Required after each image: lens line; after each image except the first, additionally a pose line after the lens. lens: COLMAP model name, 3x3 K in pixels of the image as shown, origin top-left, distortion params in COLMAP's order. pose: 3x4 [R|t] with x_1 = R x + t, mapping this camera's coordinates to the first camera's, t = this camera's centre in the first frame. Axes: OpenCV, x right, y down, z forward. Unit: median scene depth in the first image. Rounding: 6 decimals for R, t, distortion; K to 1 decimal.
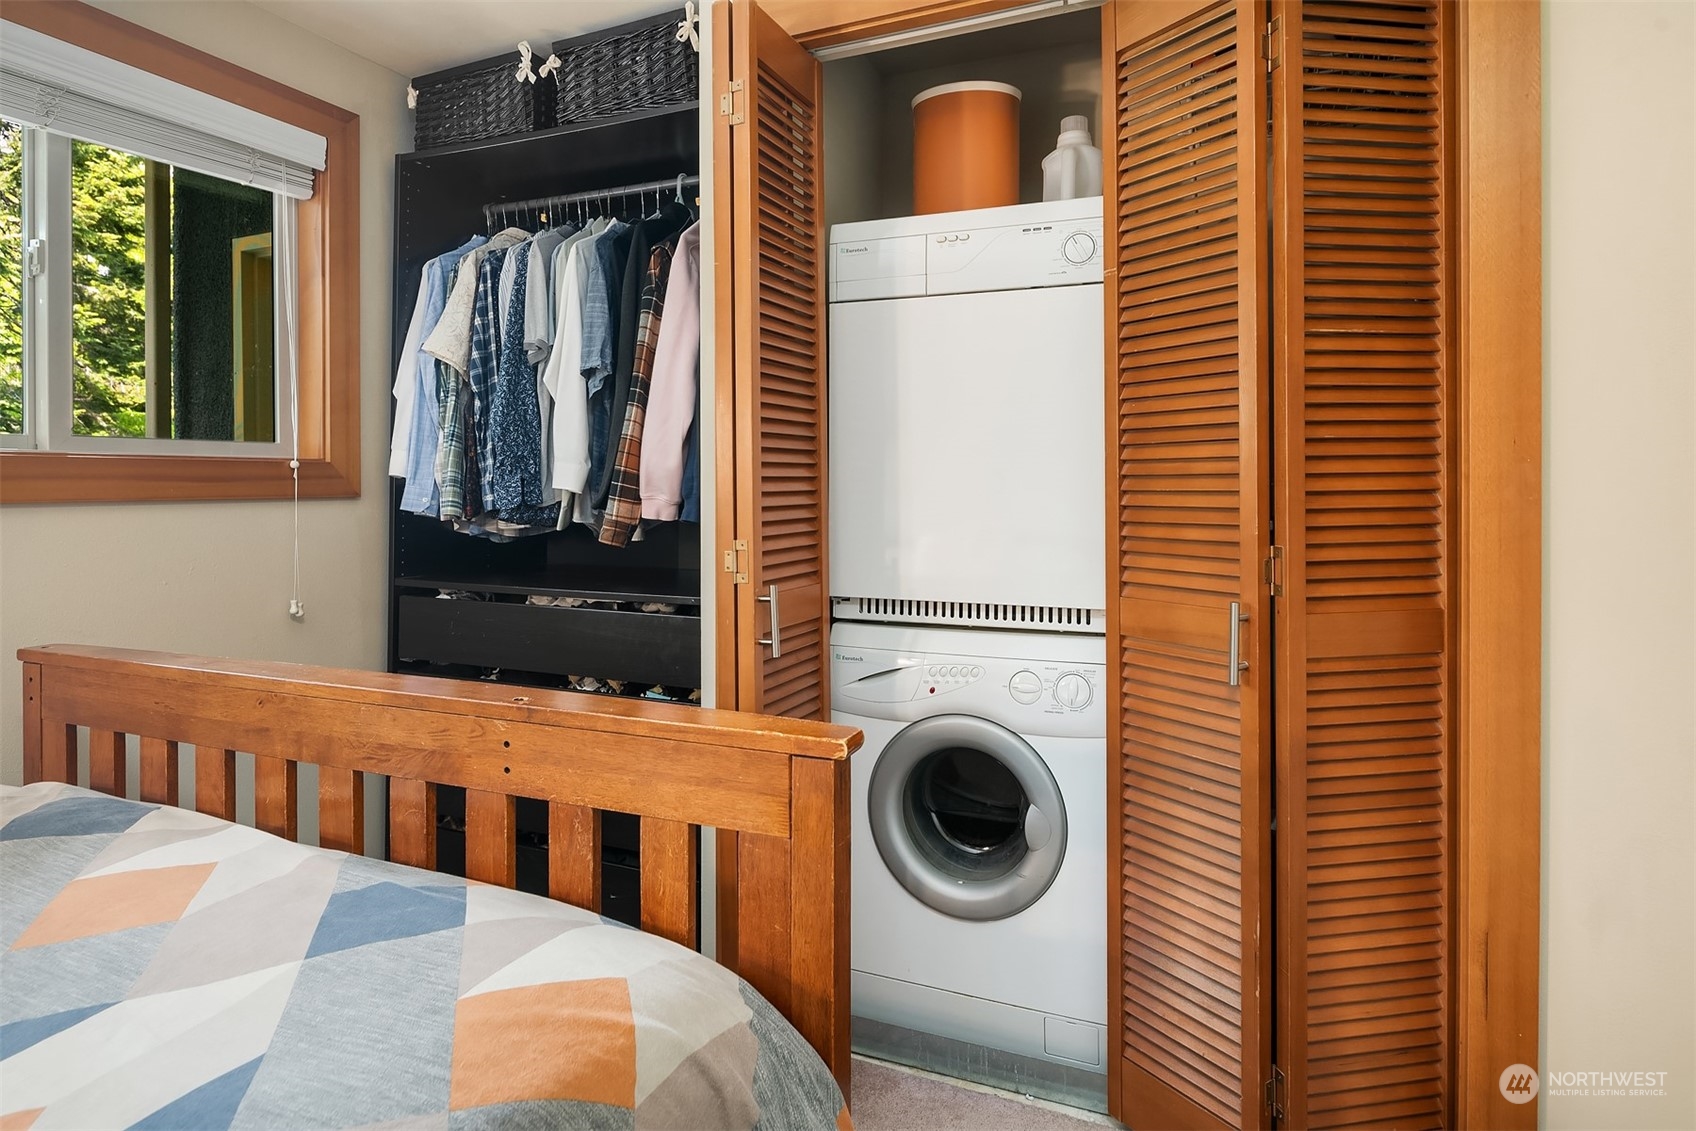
lens RADIAL K [[930.2, 0, 851.4], [0, 930.2, 495.0], [0, 0, 1]] dist [-0.004034, -0.000494]
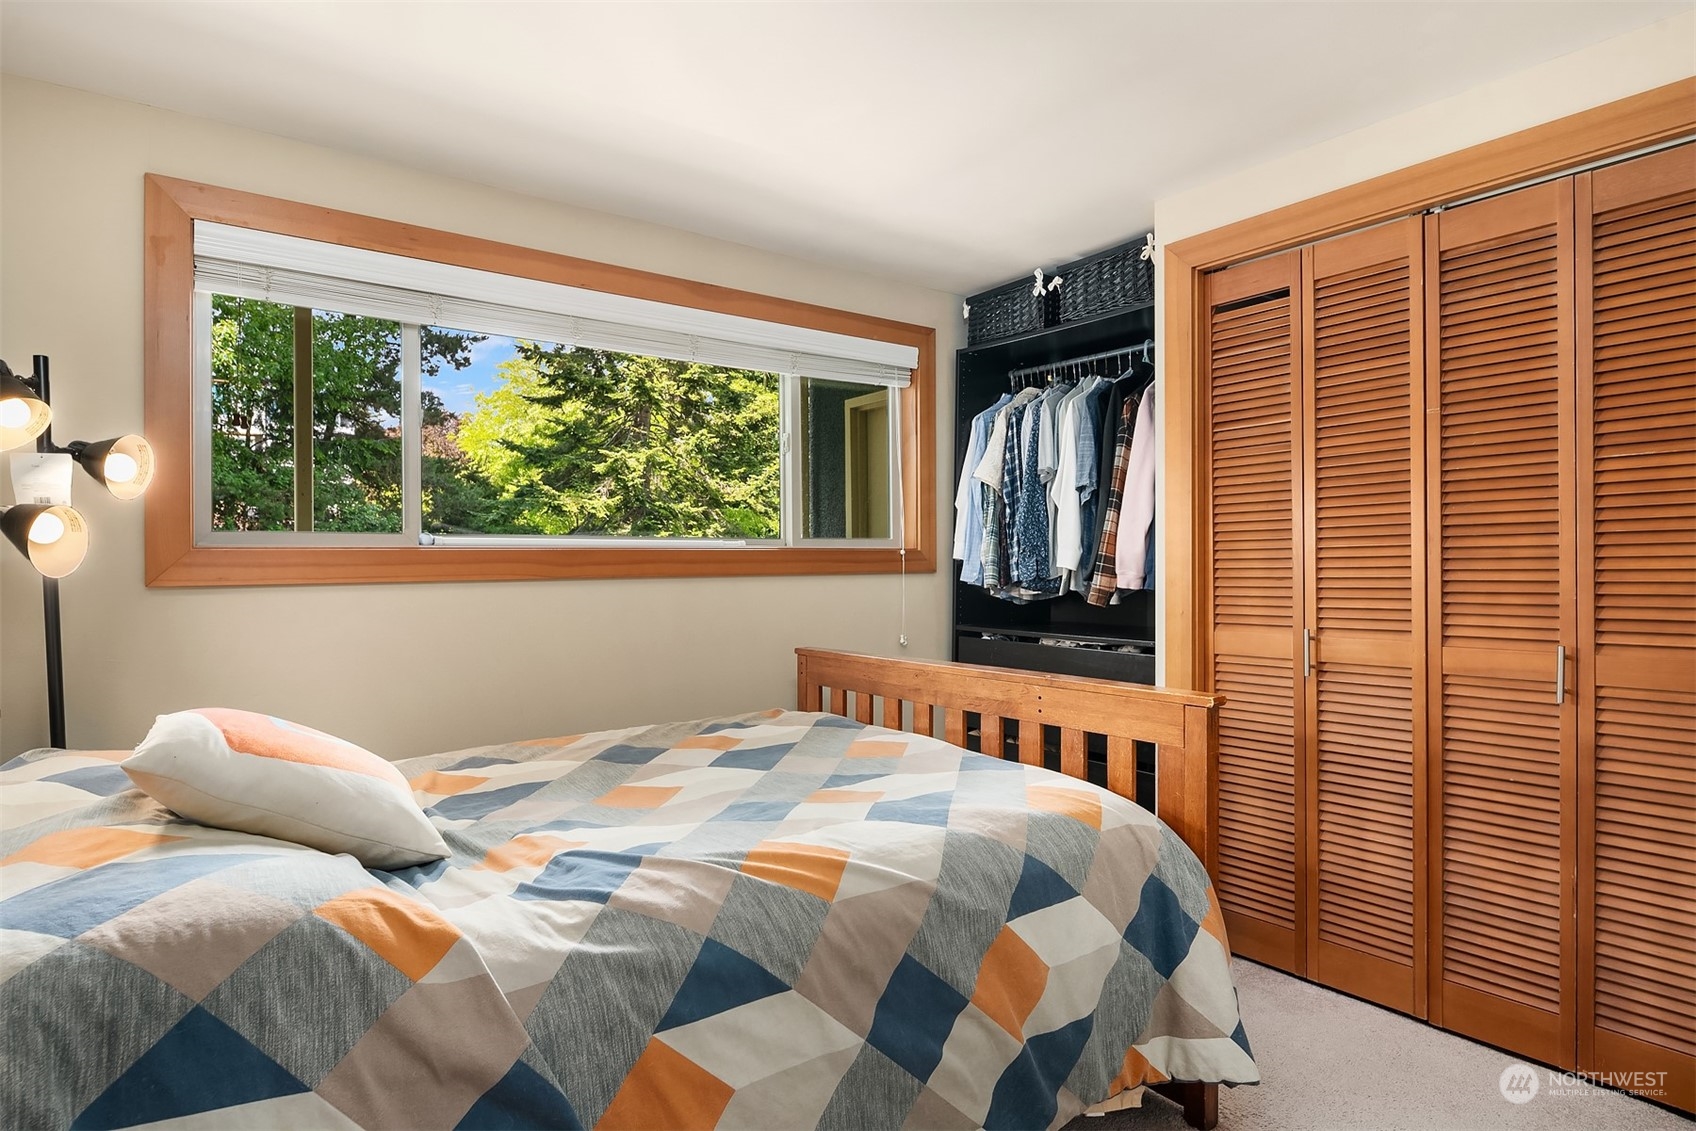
lens RADIAL K [[925.3, 0, 848.0], [0, 925.3, 565.5], [0, 0, 1]] dist [-0.003409, -0.000261]
pose [[0.867530, -0.000223, -0.497385, 0.122034], [-0.003358, 0.999974, -0.006305, 0.000995], [0.497374, 0.007140, 0.867507, -0.439098]]
